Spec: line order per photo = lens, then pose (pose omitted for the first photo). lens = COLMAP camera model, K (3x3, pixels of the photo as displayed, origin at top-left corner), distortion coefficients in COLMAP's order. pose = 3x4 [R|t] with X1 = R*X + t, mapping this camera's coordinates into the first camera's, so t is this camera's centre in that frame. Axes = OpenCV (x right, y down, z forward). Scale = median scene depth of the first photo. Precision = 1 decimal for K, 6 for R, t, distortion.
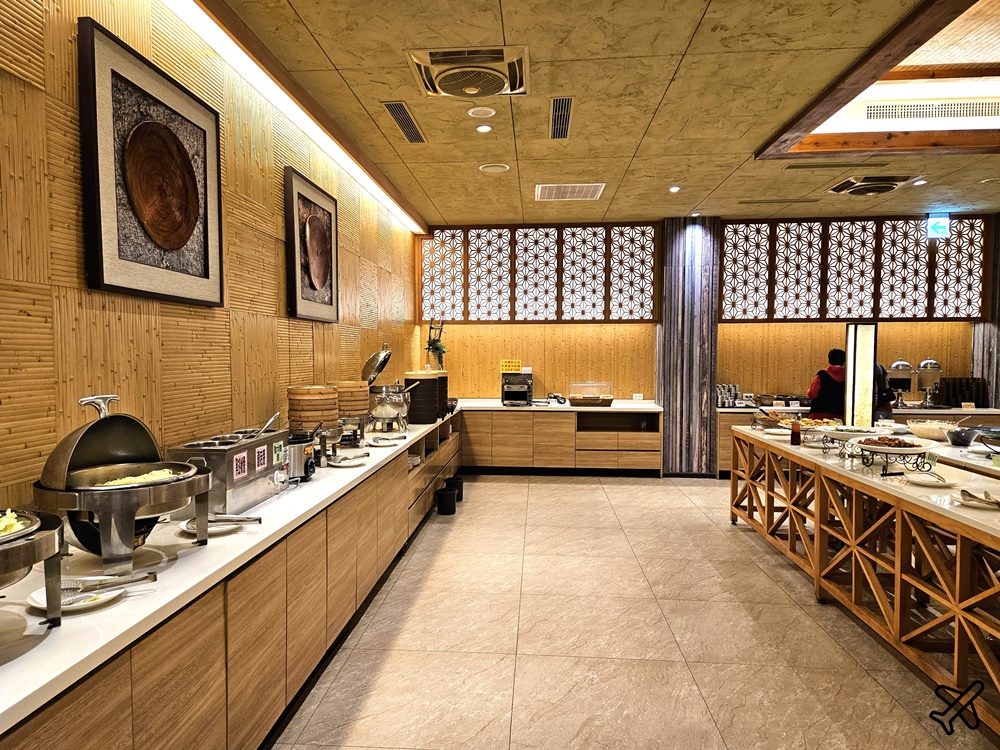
lens RADIAL K [[657.6, 0, 495.5], [0, 657.6, 376.6], [0, 0, 1]] dist [0.042002, -0.003960]
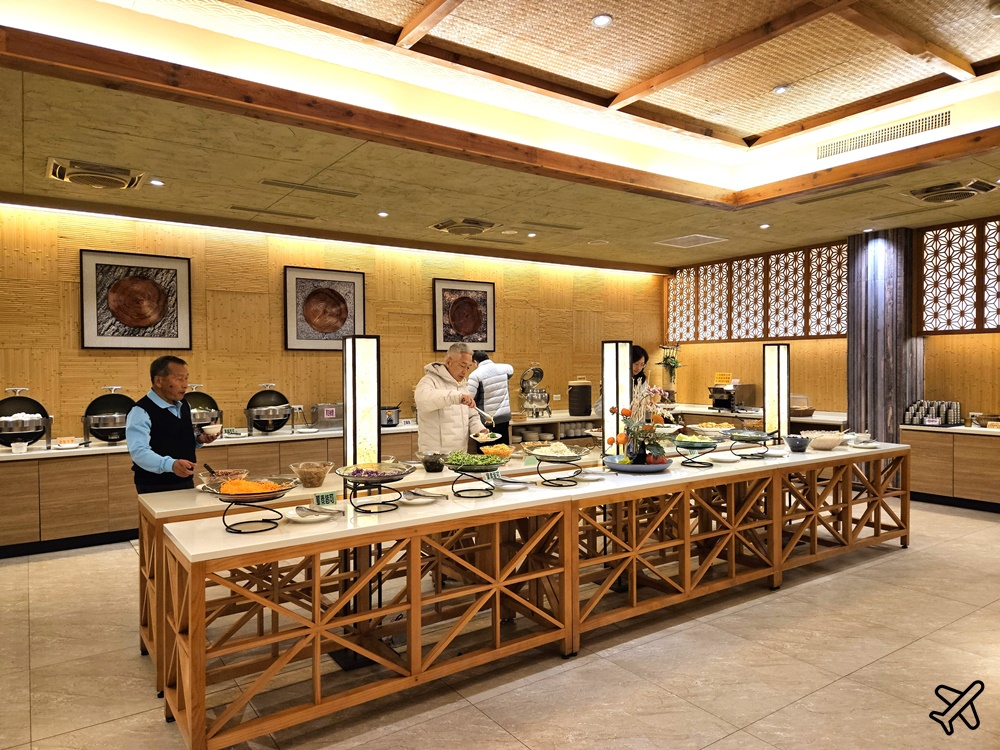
lens RADIAL K [[657.6, 0, 495.5], [0, 657.6, 376.6], [0, 0, 1]] dist [0.042002, -0.003960]
pose [[0.627617, 0.013487, -0.778406, 0.716437], [-0.030655, 0.999503, -0.007399, 0.003407], [0.777919, 0.028505, 0.627718, -0.072237]]
